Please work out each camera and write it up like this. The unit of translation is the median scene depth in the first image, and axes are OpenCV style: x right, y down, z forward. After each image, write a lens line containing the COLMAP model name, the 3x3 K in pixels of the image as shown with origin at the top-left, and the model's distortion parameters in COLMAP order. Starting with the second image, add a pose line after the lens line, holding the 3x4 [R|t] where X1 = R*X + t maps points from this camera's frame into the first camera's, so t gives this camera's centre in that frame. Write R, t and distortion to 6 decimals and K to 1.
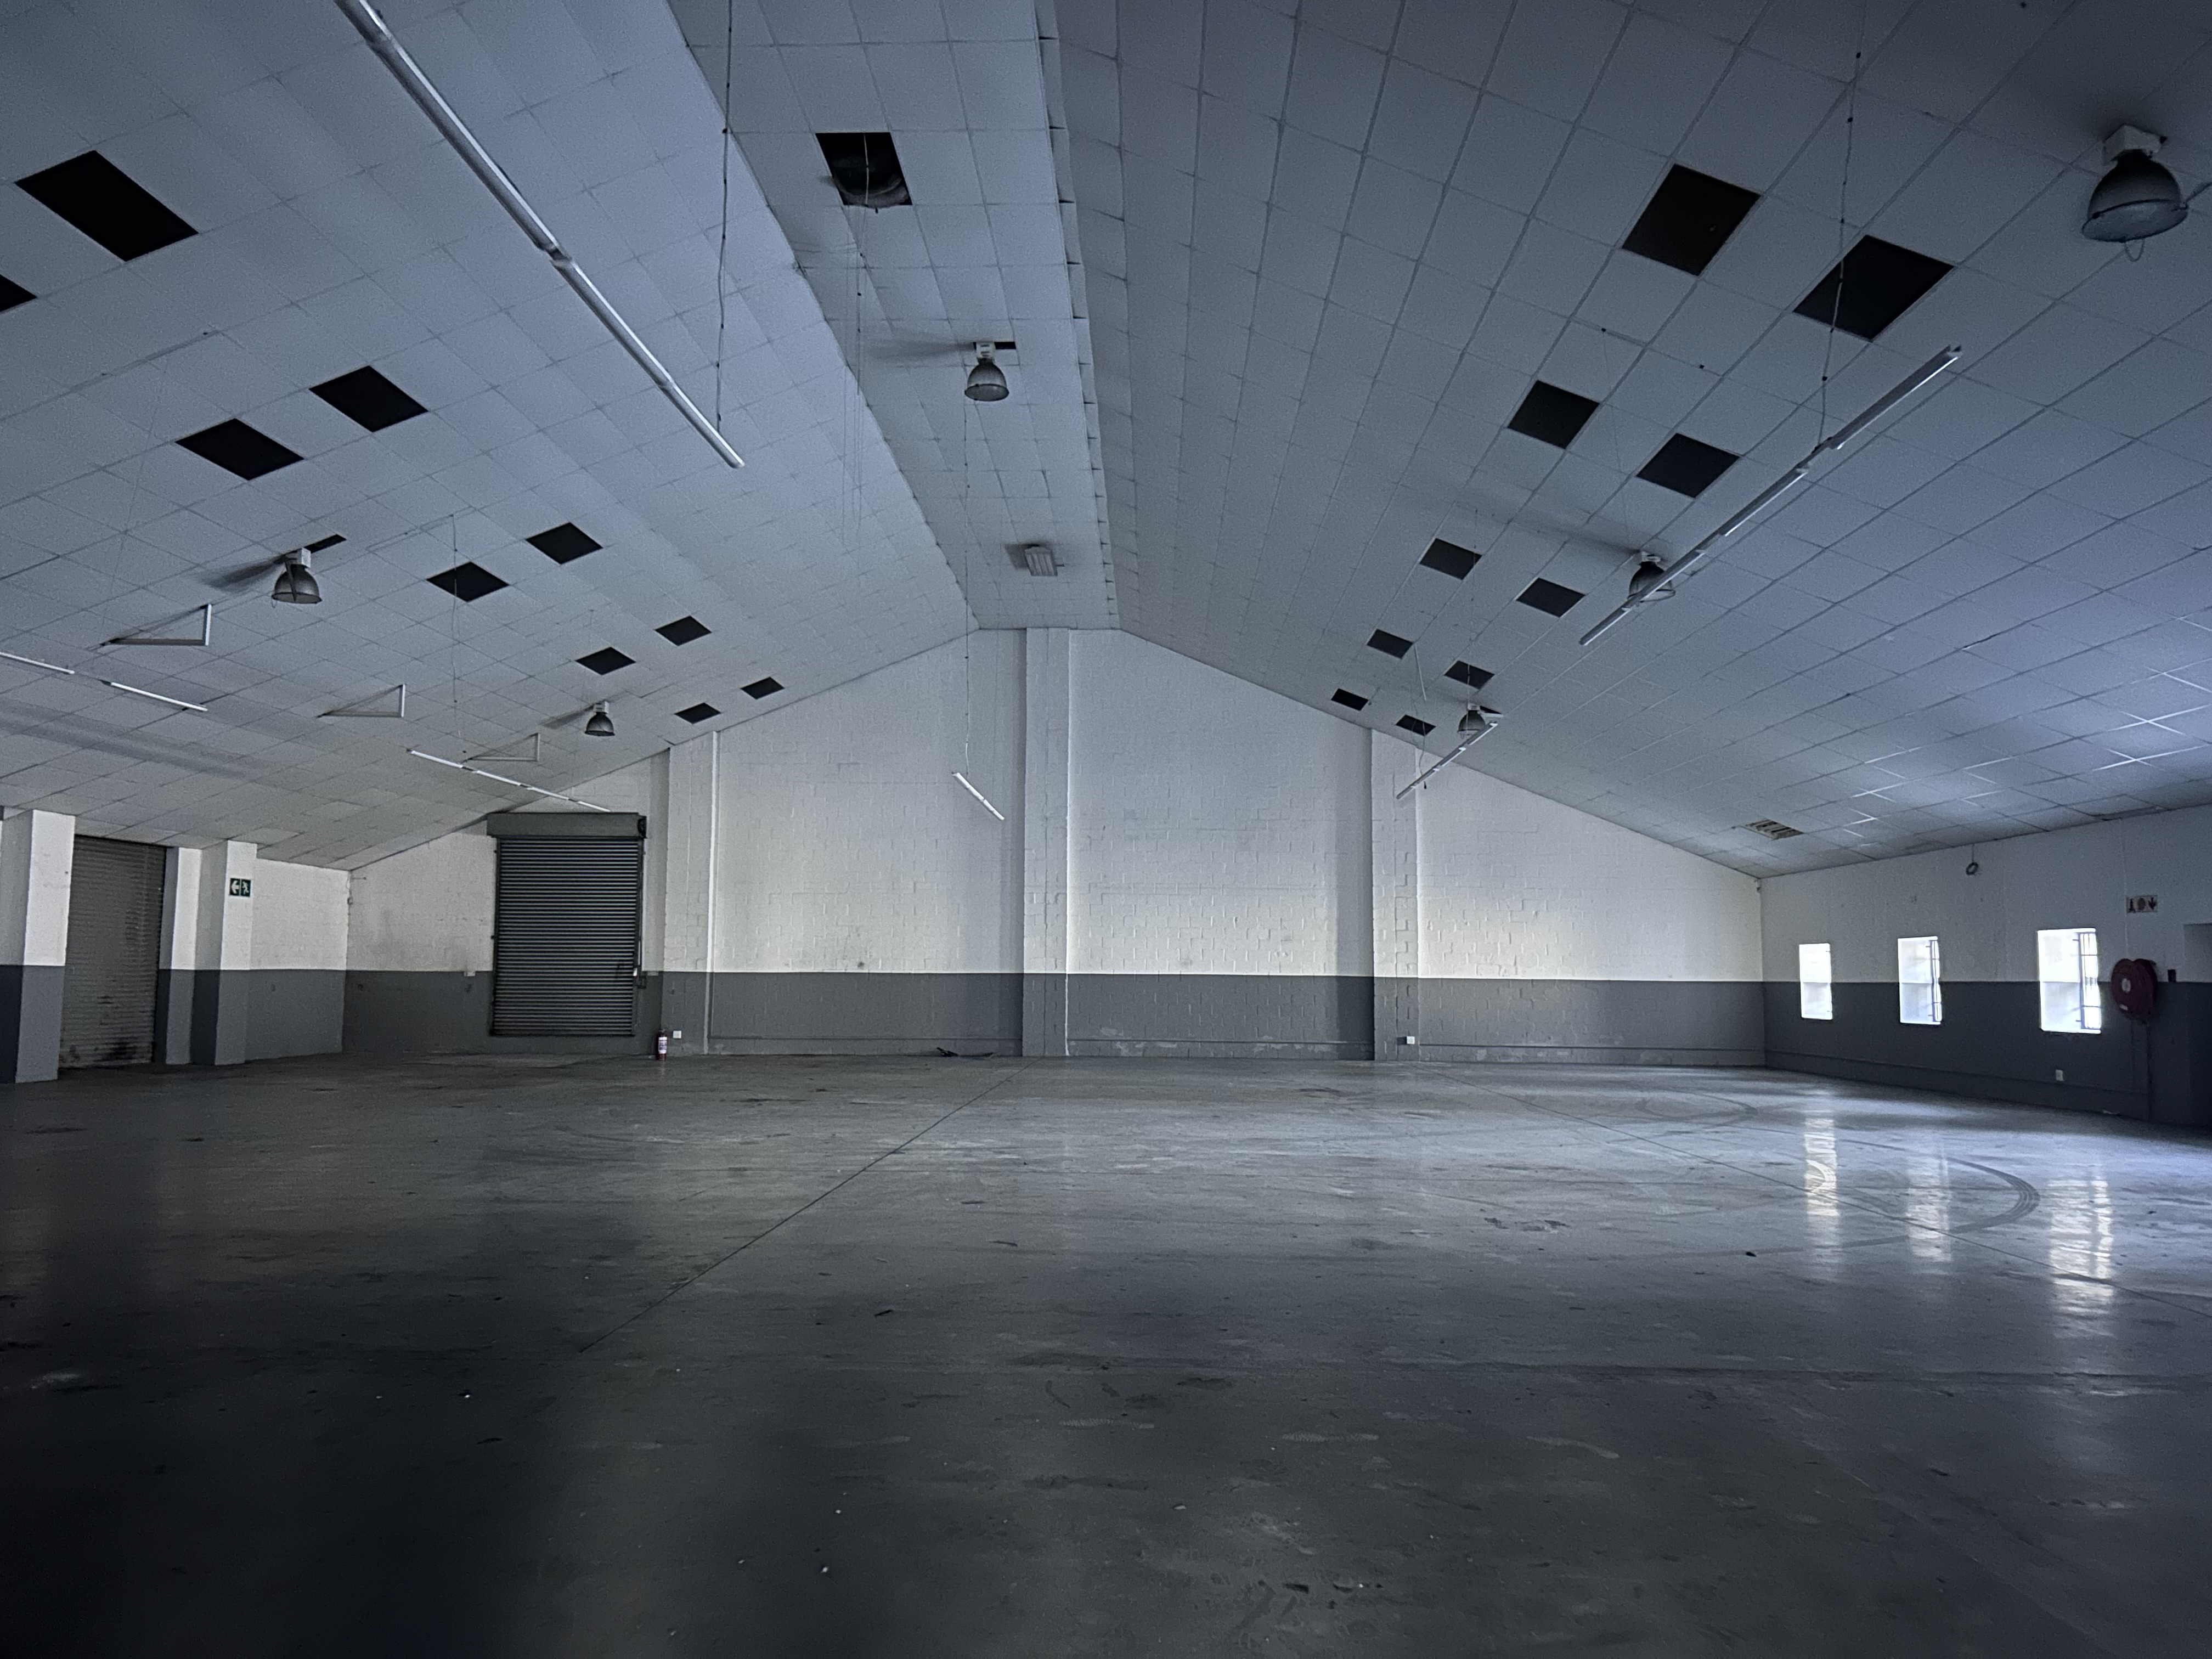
lens RADIAL K [[1661.8, 0, 1081.5], [0, 1661.8, 819.7], [0, 0, 1]] dist [0.055683, -0.059891]
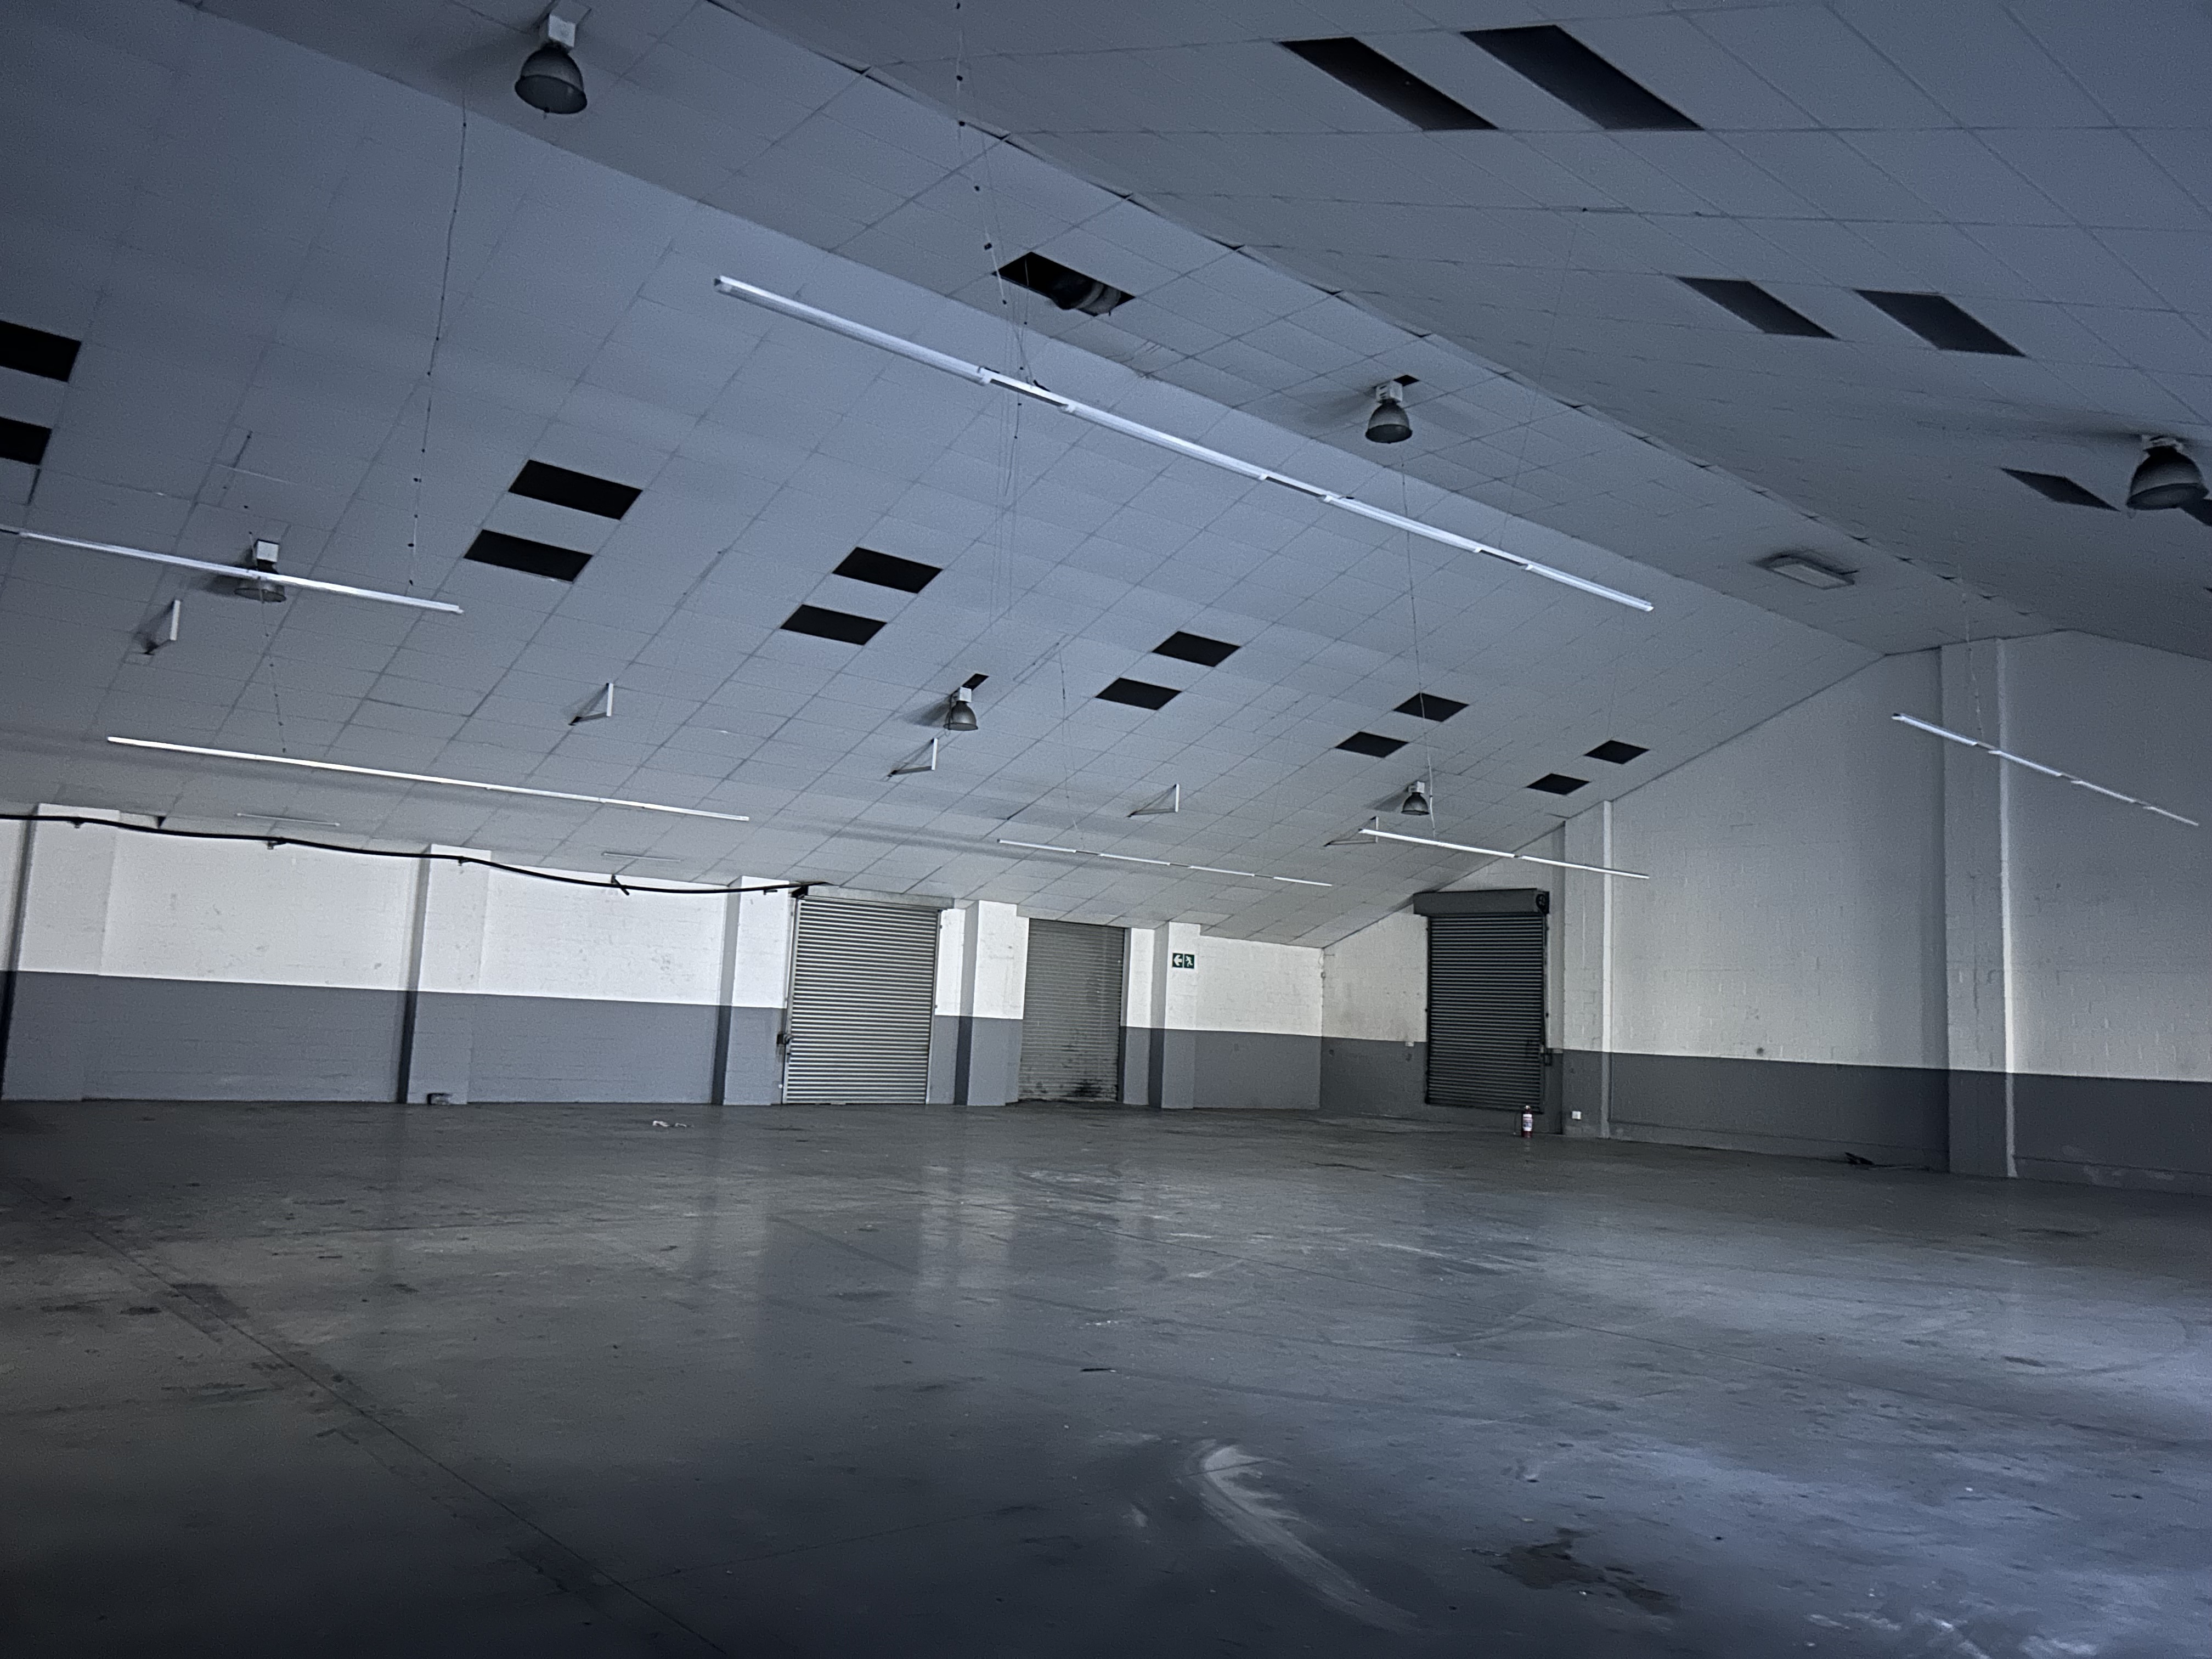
lens RADIAL K [[1661.8, 0, 1090.4], [0, 1661.8, 824.8], [0, 0, 1]] dist [0.055683, -0.059891]
pose [[0.658655, -0.064608, -0.749667, 0.319712], [0.025188, 0.997642, -0.063849, 0.015409], [0.752024, 0.023172, 0.658729, 0.143184]]
